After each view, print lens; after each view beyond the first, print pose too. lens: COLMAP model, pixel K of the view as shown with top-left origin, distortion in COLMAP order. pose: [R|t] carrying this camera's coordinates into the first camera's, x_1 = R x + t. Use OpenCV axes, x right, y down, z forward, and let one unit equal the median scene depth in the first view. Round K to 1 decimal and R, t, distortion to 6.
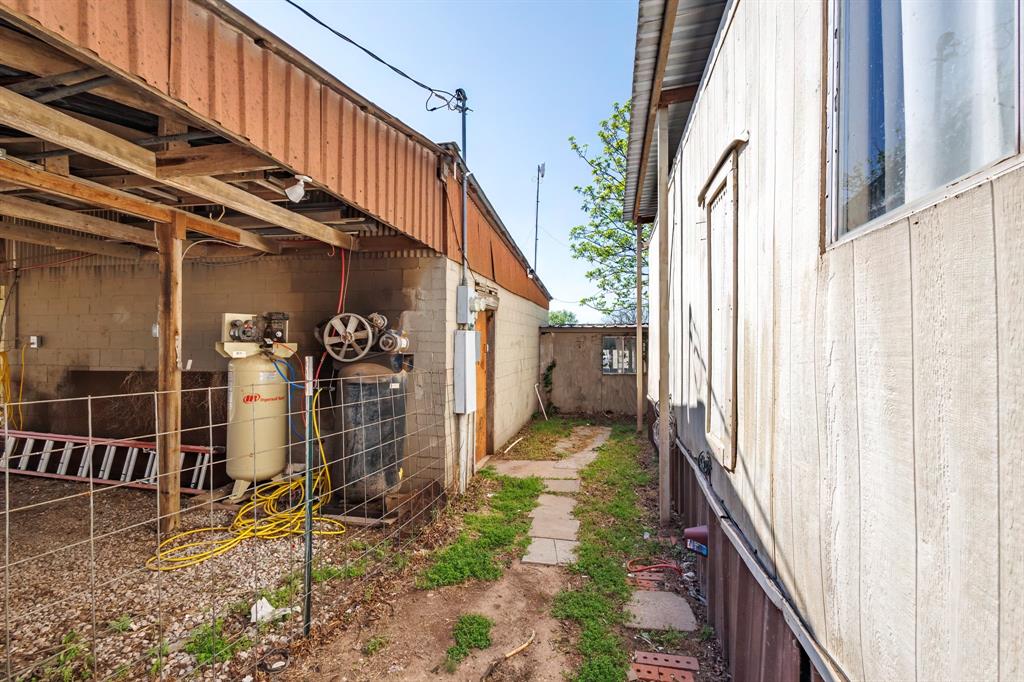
lens RADIAL K [[469.1, 0, 513.6], [0, 469.1, 341.9], [0, 0, 1]] dist [0.011227, -0.004333]
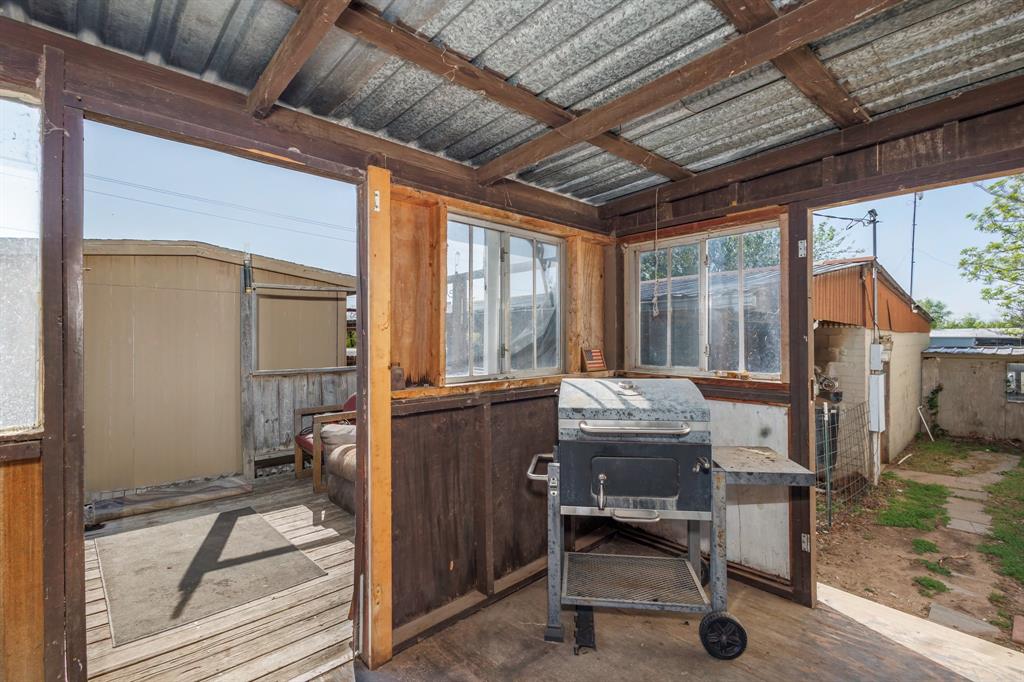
lens RADIAL K [[469.1, 0, 512.8], [0, 469.1, 341.3], [0, 0, 1]] dist [0.011227, -0.004333]
pose [[0.819269, -0.003759, -0.573397, -0.188772], [0.006741, 0.999973, 0.003076, -0.138986], [0.573370, -0.006386, 0.819272, -0.842473]]
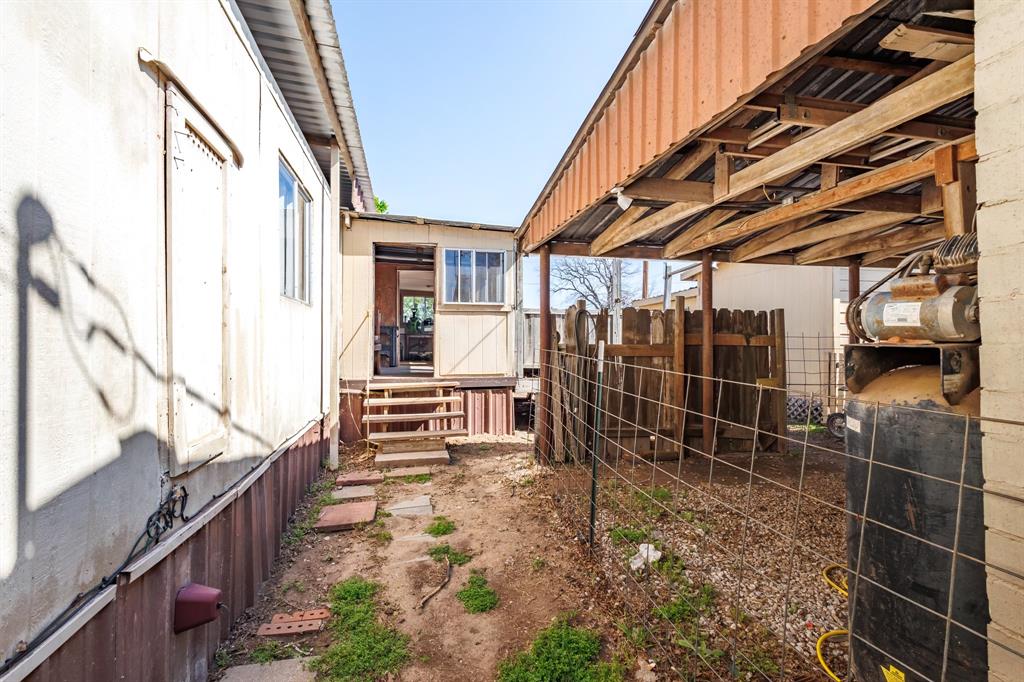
lens RADIAL K [[469.1, 0, 508.5], [0, 469.1, 340.9], [0, 0, 1]] dist [0.011227, -0.004333]
pose [[-0.911518, -0.003963, -0.411242, 0.149243], [0.000294, 0.999947, -0.010286, 0.022703], [0.411261, -0.009497, -0.911468, 1.025203]]
